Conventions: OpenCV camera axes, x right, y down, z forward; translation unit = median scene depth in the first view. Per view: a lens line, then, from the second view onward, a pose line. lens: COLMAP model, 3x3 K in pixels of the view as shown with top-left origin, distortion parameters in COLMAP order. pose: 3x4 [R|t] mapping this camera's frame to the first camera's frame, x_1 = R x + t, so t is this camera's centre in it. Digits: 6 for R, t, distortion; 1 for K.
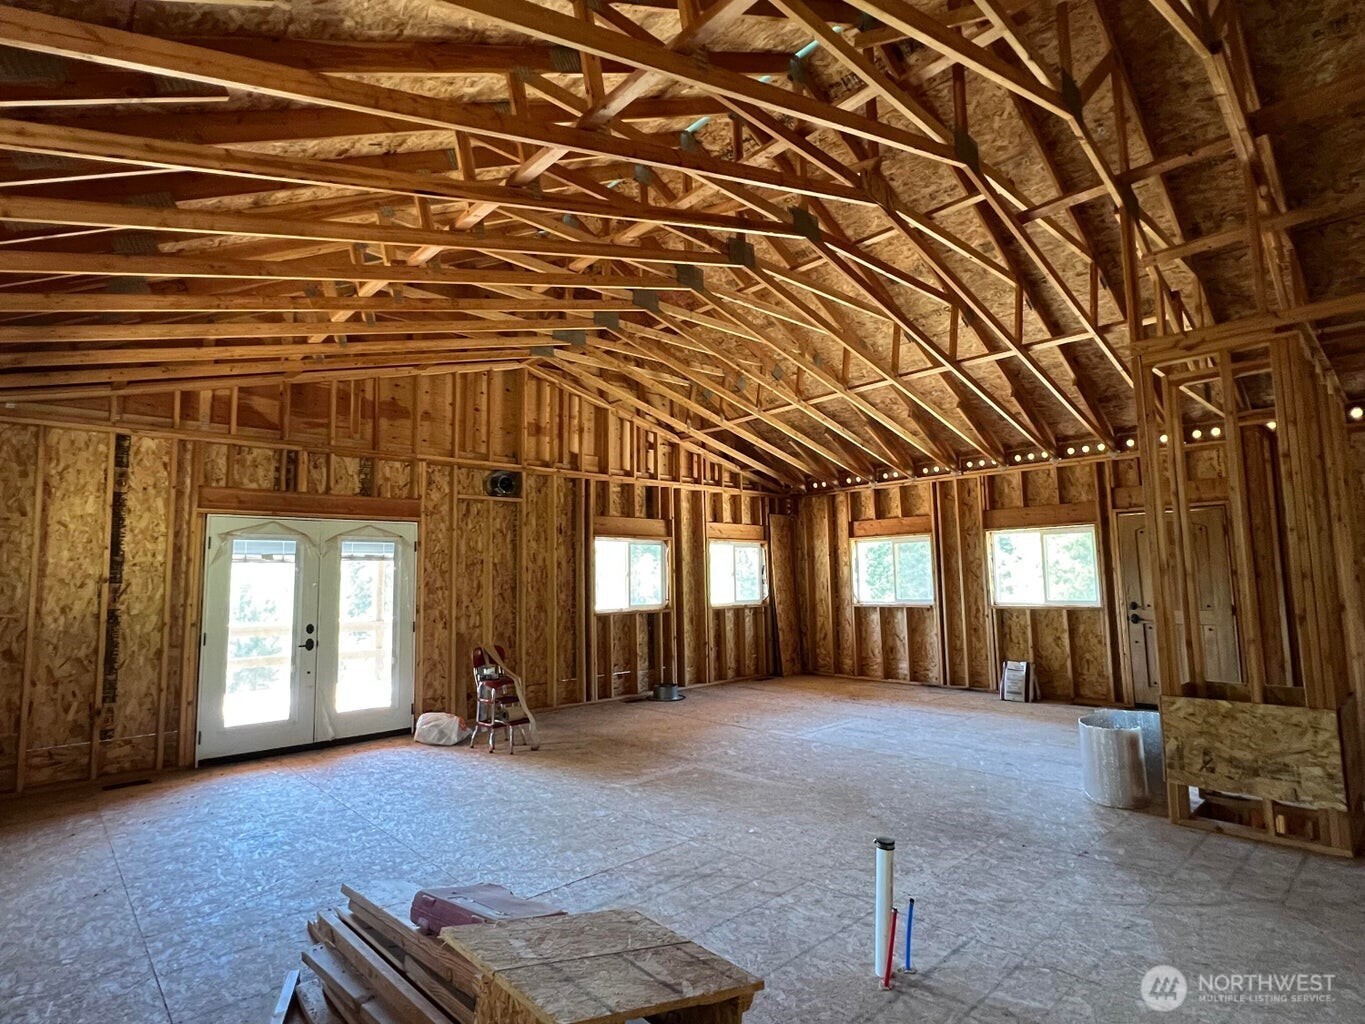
lens RADIAL K [[713.3, 0, 684.0], [0, 713.3, 509.5], [0, 0, 1]] dist [-0.002362, 0.001736]
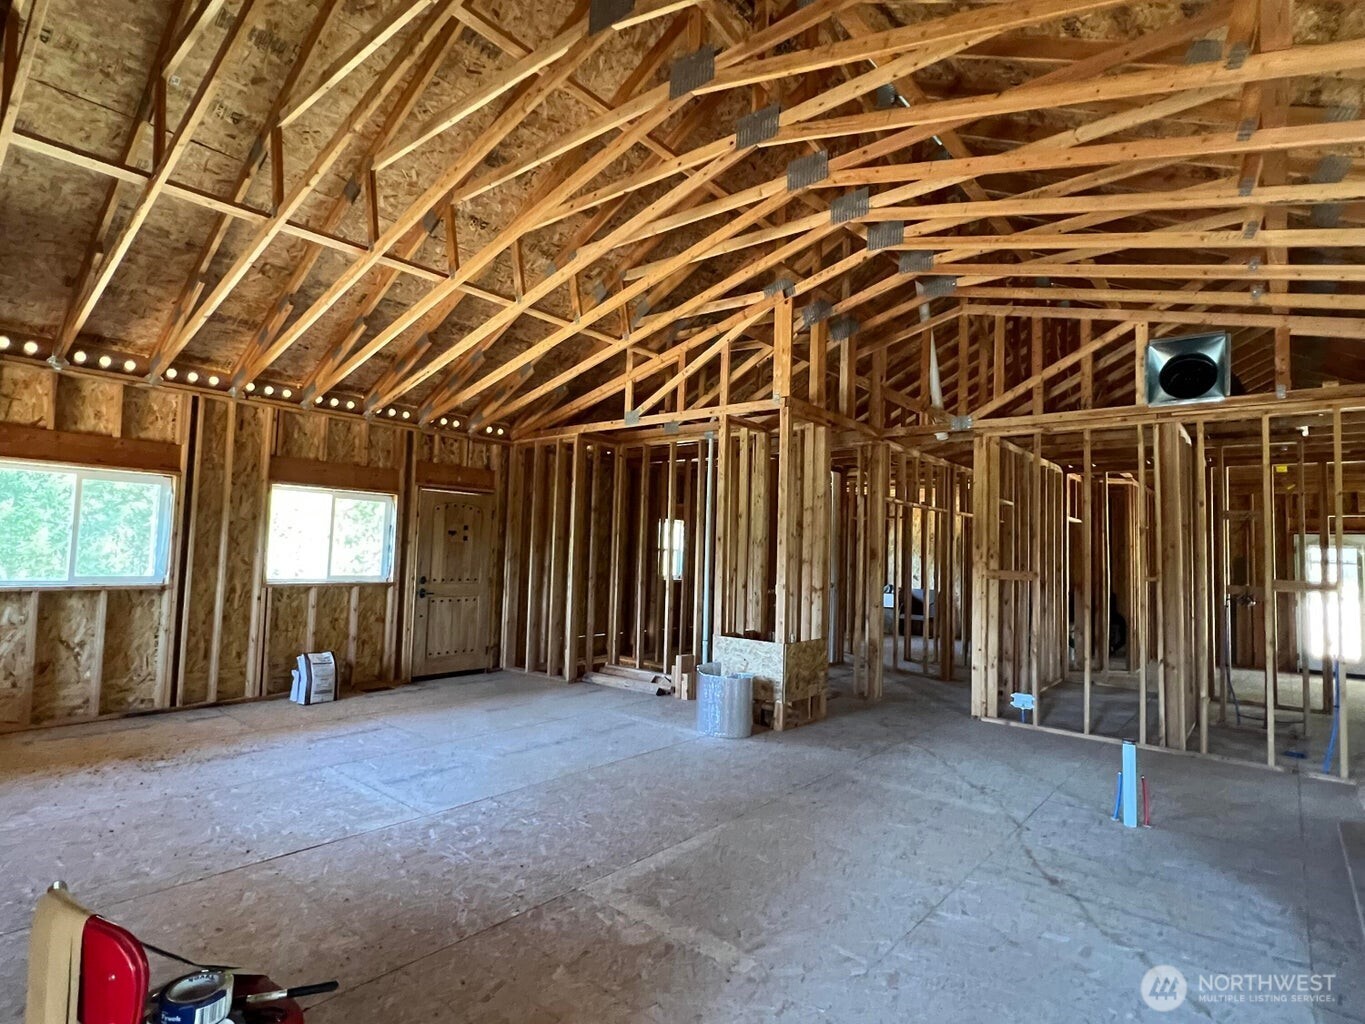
lens RADIAL K [[713.3, 0, 681.7], [0, 713.3, 509.7], [0, 0, 1]] dist [-0.002362, 0.001736]
pose [[-0.111913, 0.074413, 0.990928, -0.379822], [-0.129874, 0.987544, -0.088827, 0.071923], [-0.985195, -0.138636, -0.100855, 0.693322]]
